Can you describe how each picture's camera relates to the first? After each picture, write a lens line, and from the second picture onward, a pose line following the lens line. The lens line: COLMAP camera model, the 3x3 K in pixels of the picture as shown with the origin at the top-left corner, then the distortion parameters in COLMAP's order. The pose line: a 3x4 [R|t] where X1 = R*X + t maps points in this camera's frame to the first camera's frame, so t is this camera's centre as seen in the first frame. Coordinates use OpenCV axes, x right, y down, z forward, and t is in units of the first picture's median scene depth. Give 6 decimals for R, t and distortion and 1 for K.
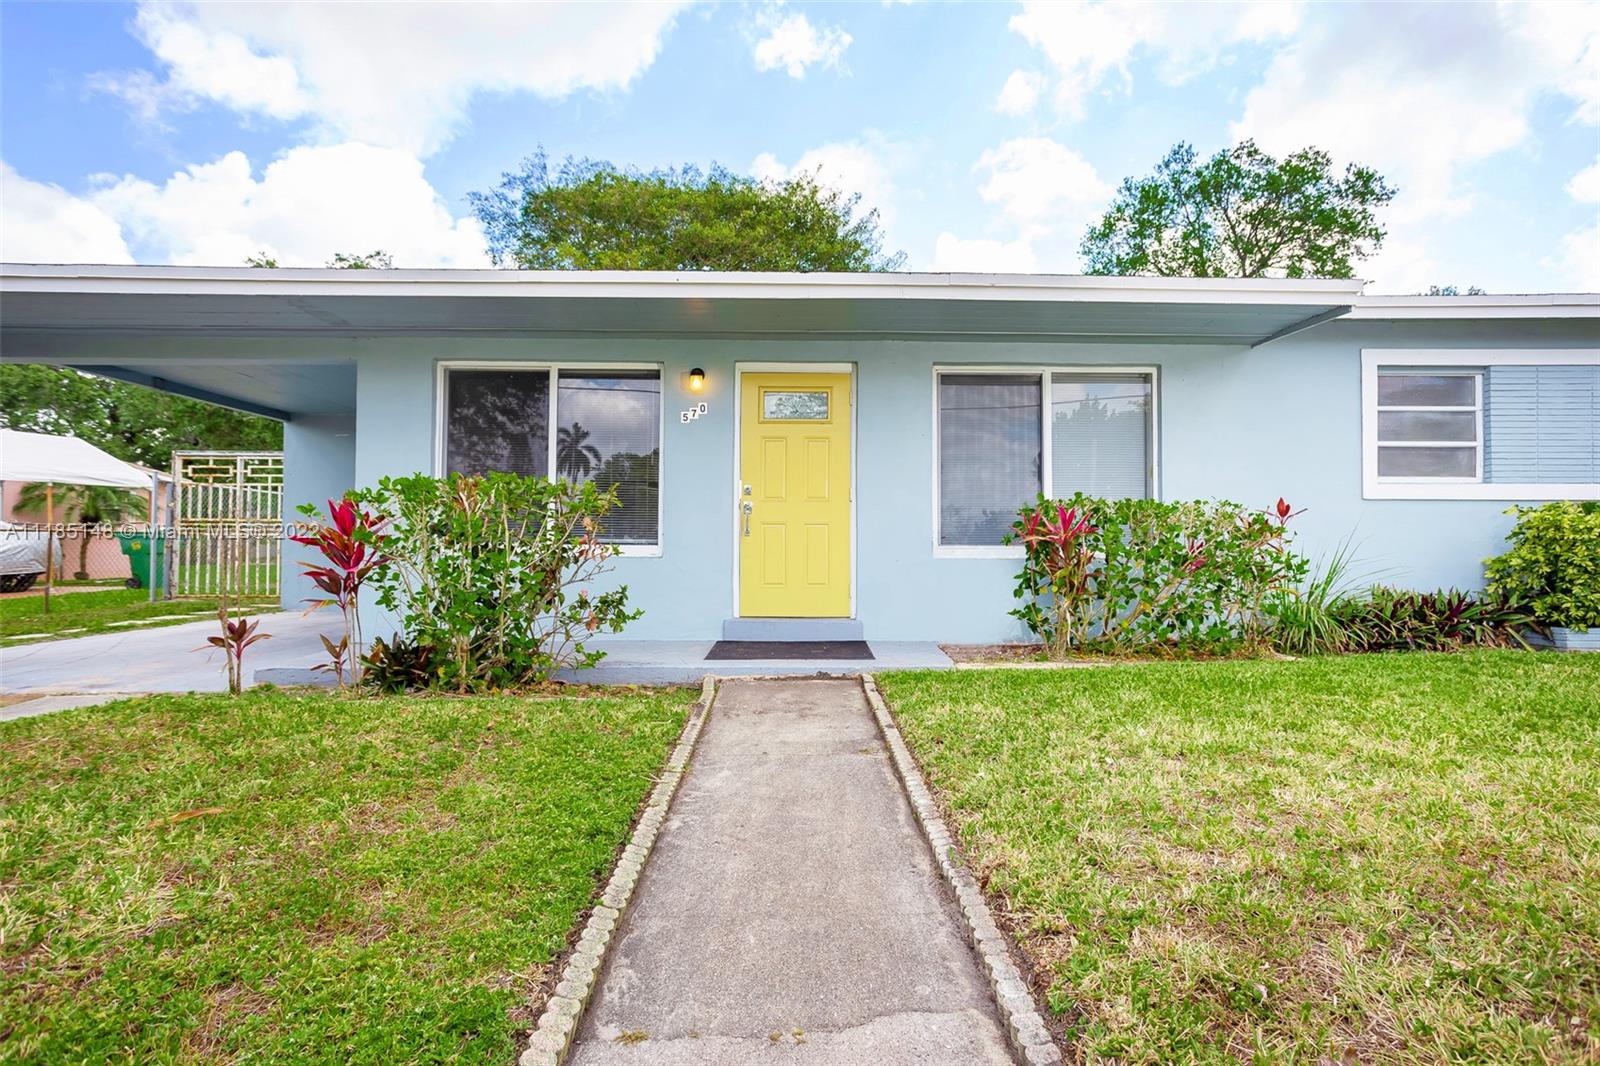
lens RADIAL K [[828.9, 0, 800.0], [0, 828.9, 533.0], [0, 0, 1]] dist [0.000335, 0.000683]
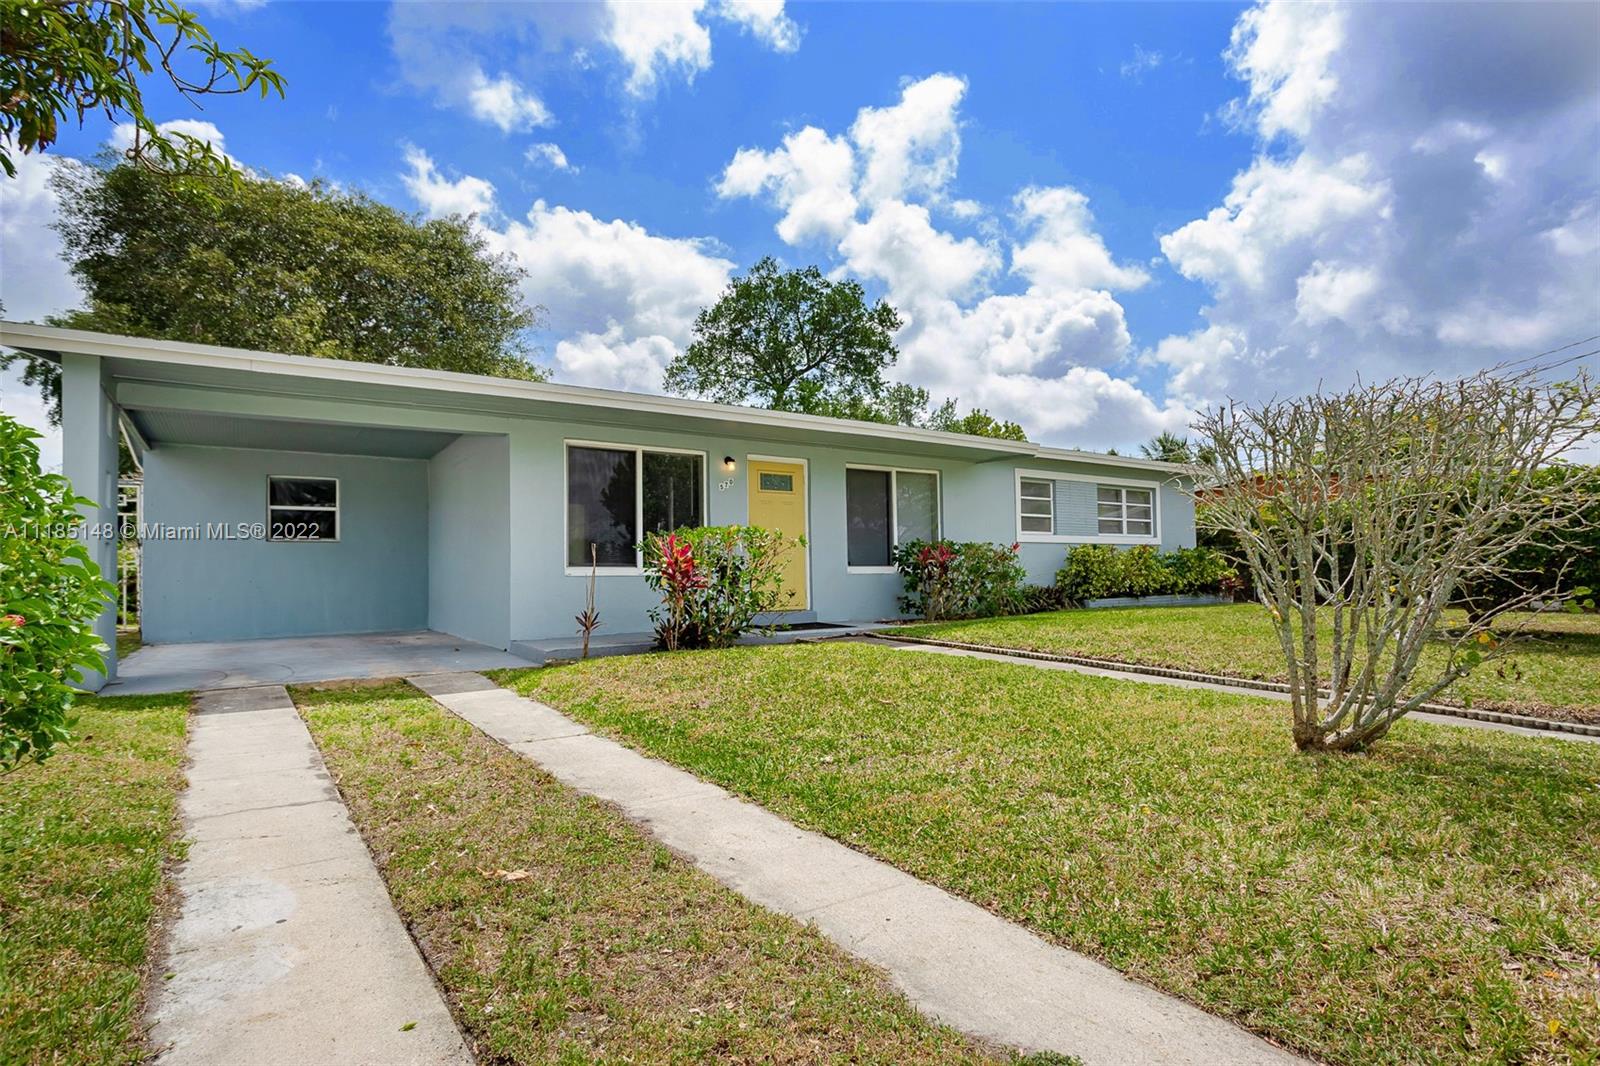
lens RADIAL K [[828.9, 0, 800.0], [0, 828.9, 533.0], [0, 0, 1]] dist [0.000335, 0.000683]
pose [[0.834261, 0.014680, 0.551175, -0.886559], [0.001515, 0.999581, -0.028915, -0.003690], [-0.551368, 0.024958, 0.833889, -0.414243]]
